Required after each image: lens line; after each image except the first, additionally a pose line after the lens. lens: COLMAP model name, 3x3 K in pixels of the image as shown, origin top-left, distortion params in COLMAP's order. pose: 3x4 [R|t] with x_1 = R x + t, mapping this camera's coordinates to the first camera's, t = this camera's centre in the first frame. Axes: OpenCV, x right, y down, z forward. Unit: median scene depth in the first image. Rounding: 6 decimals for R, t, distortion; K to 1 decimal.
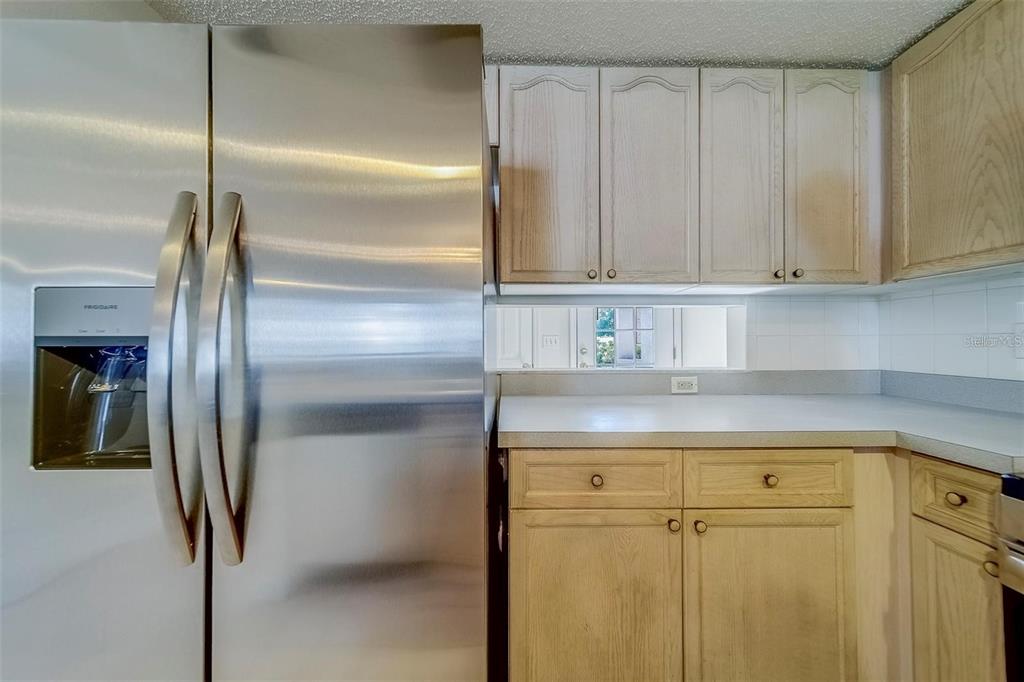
lens RADIAL K [[352.7, 0, 512.0], [0, 352.7, 341.0], [0, 0, 1]] dist [0.000774, 0.000043]
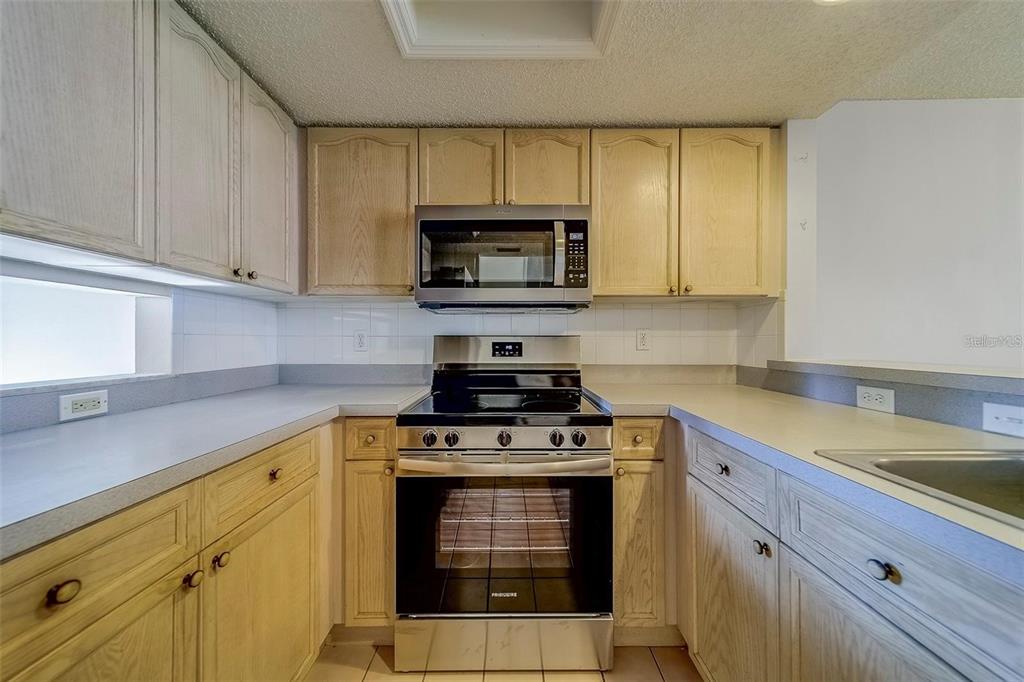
lens RADIAL K [[352.7, 0, 512.0], [0, 352.7, 341.0], [0, 0, 1]] dist [0.000774, 0.000043]
pose [[0.013937, 0.003655, 0.999896, -0.270277], [-0.004393, 0.999984, -0.003594, 0.003344], [-0.999893, -0.004342, 0.013953, 0.269998]]
